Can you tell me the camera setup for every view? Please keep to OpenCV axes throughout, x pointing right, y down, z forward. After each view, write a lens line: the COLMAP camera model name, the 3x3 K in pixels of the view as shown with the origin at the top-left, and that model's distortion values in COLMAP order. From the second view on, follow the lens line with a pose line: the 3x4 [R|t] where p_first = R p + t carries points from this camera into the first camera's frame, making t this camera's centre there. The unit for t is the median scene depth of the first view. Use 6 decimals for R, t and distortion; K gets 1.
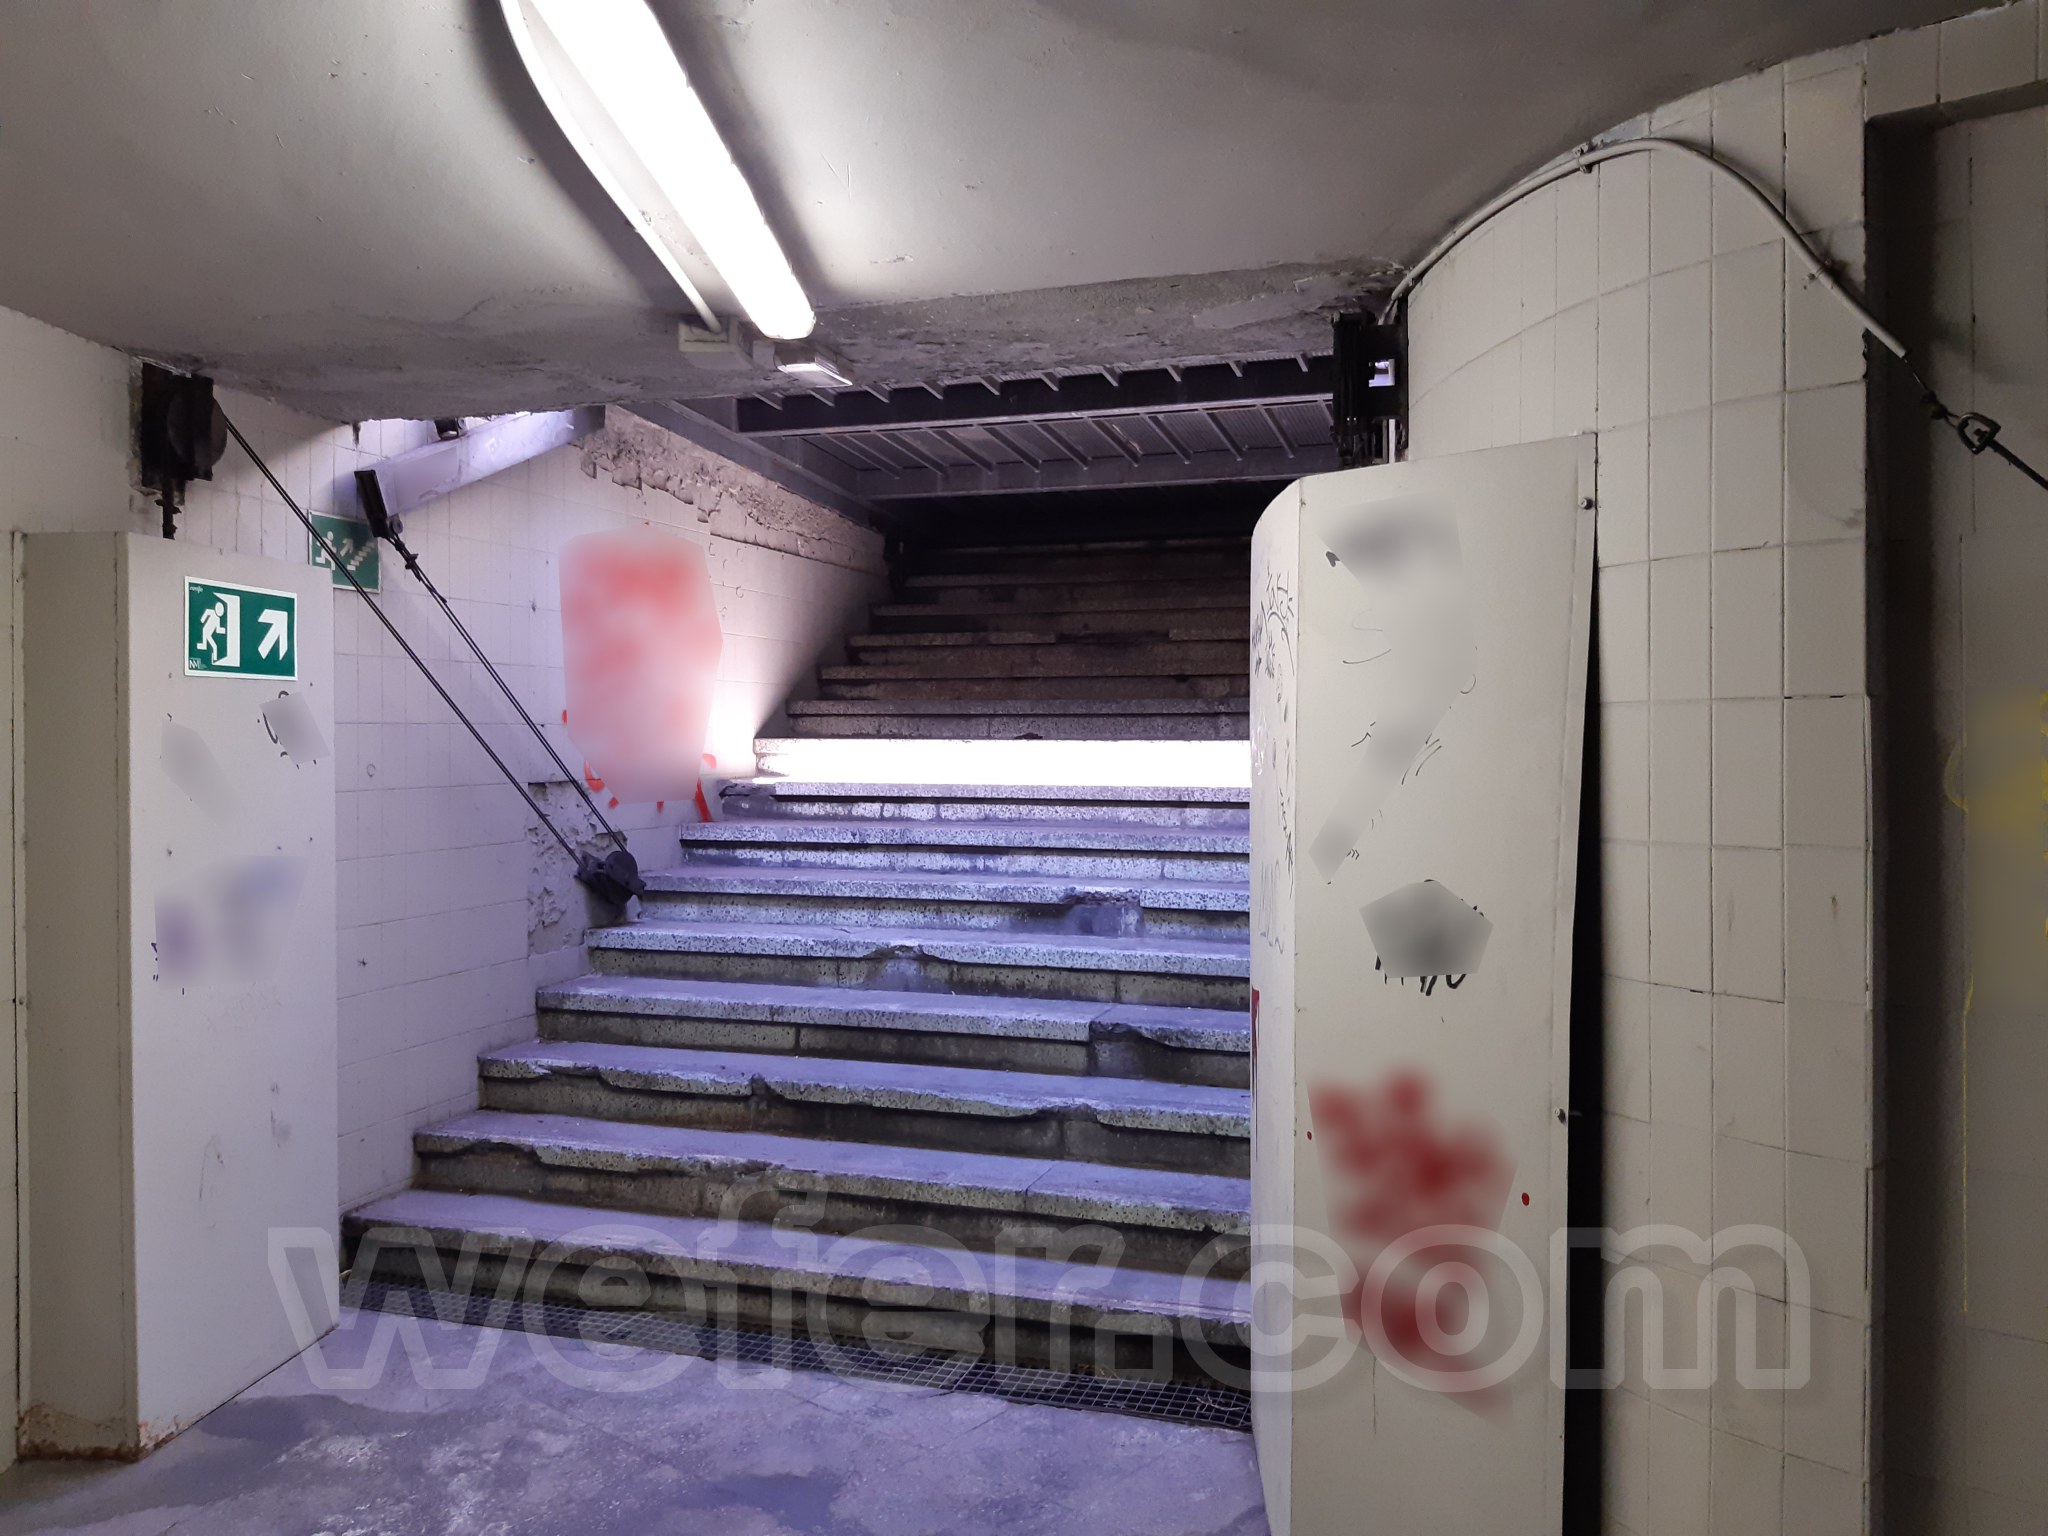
lens RADIAL K [[1557.6, 0, 1029.1], [0, 1557.6, 758.6], [0, 0, 1]] dist [0.009134, 0.000757]
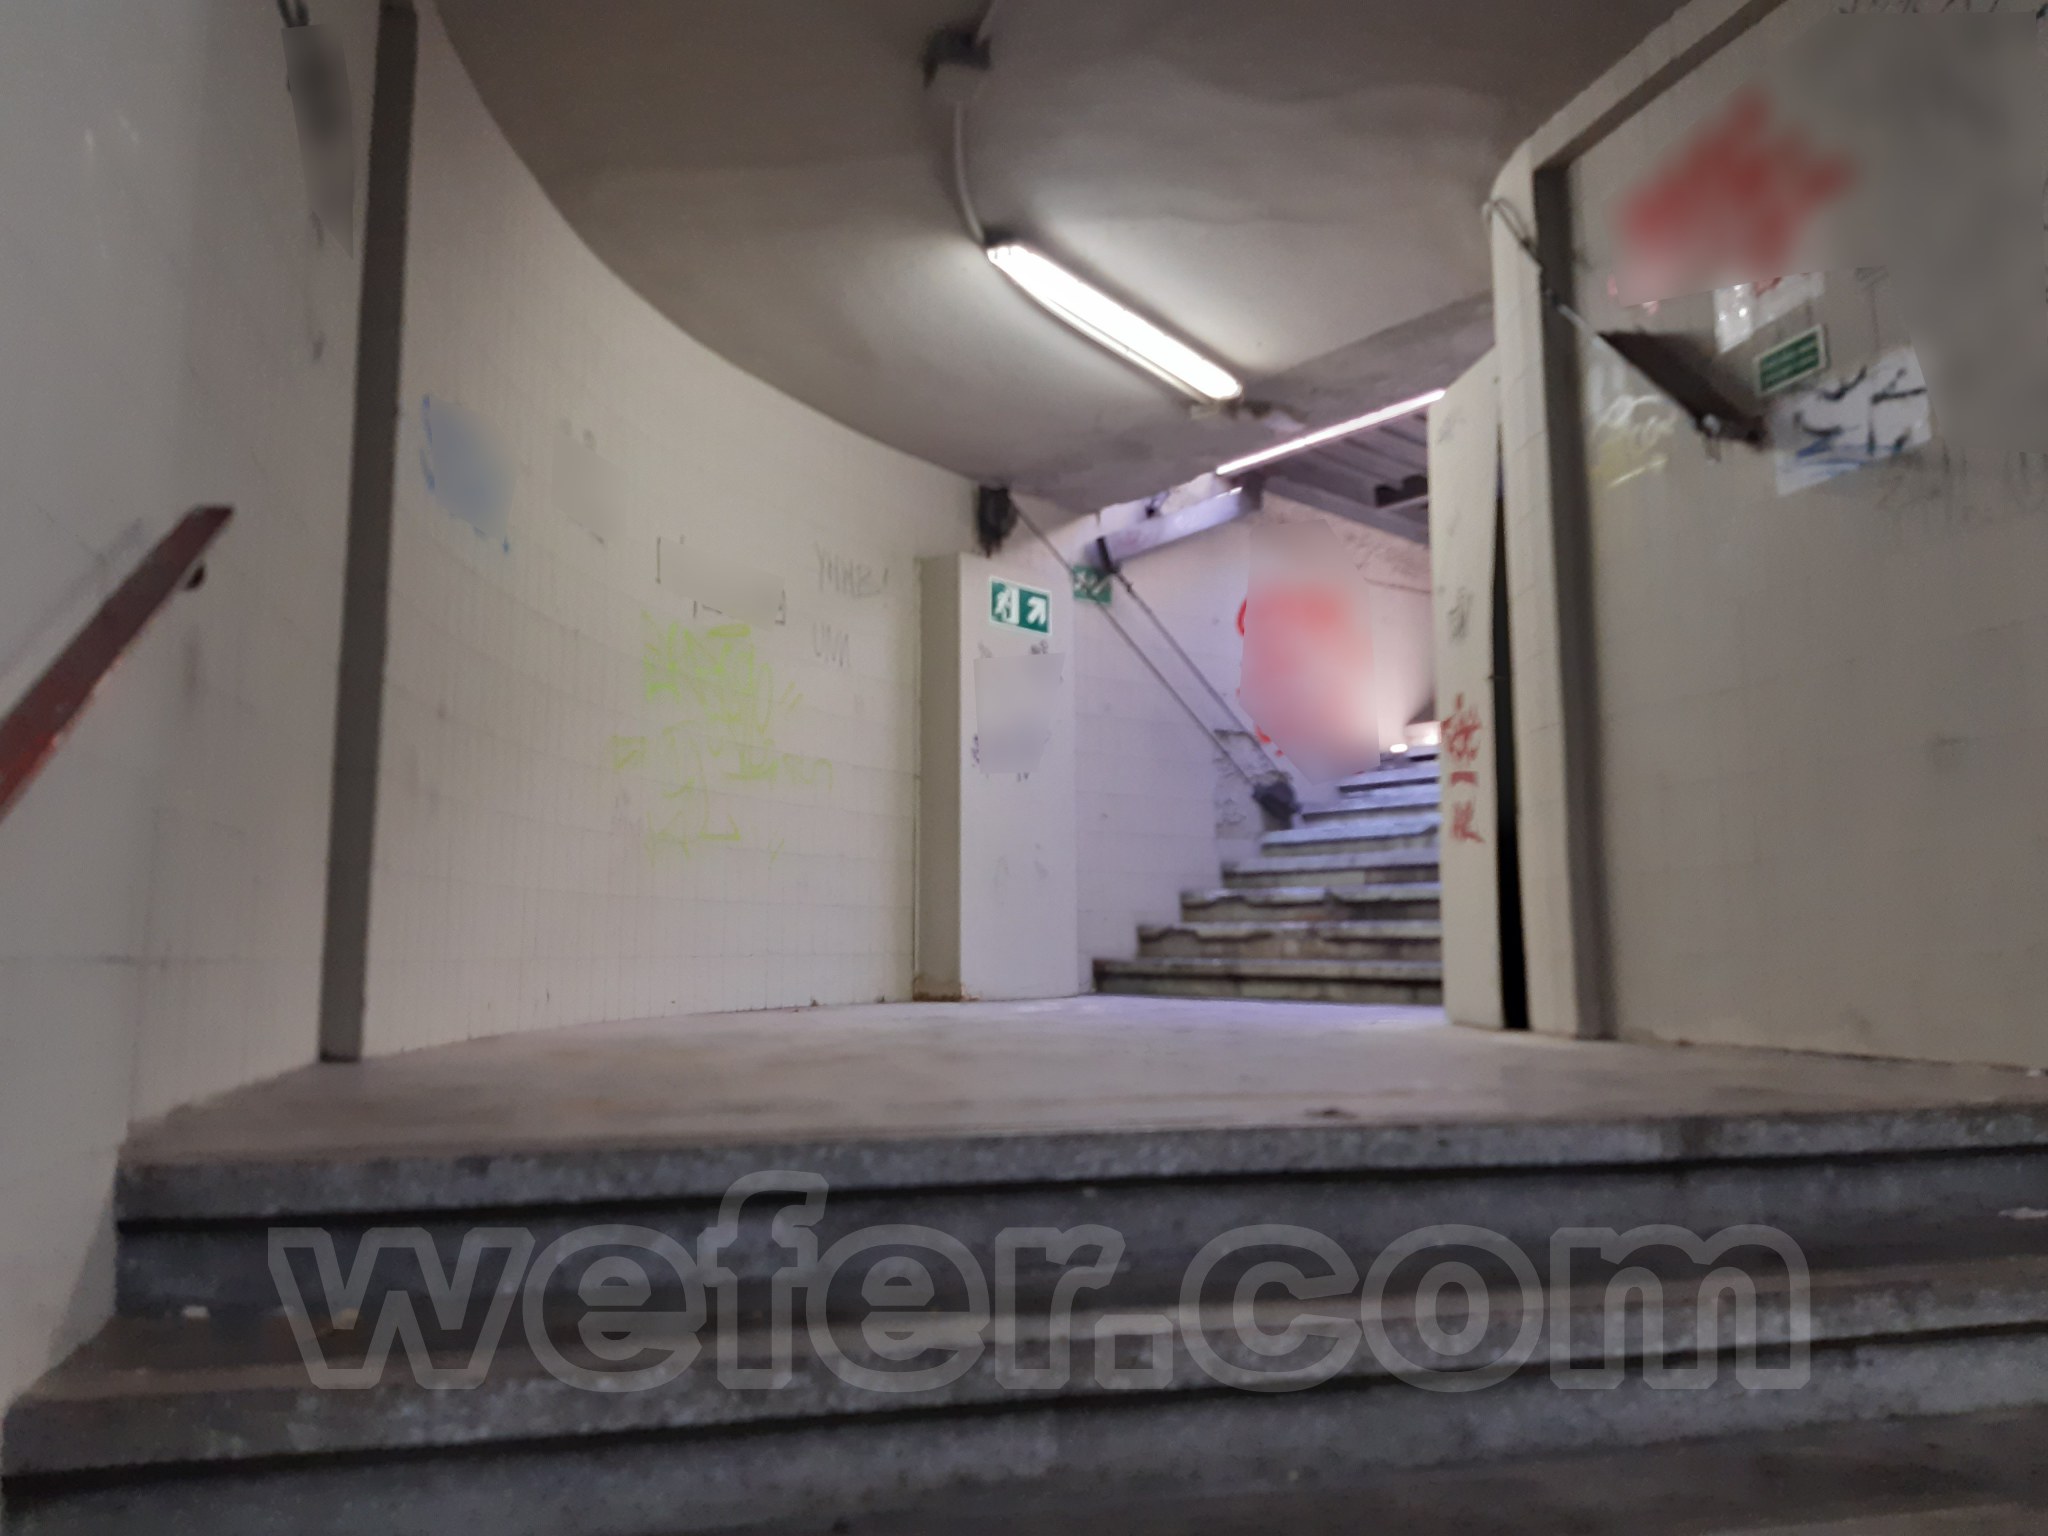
lens RADIAL K [[1557.6, 0, 1029.1], [0, 1557.6, 758.6], [0, 0, 1]] dist [0.009134, 0.000757]
pose [[0.826340, -0.075175, -0.558132, 0.479967], [0.001443, 0.991330, -0.131386, 0.298419], [0.563170, 0.107764, 0.819284, -0.474750]]
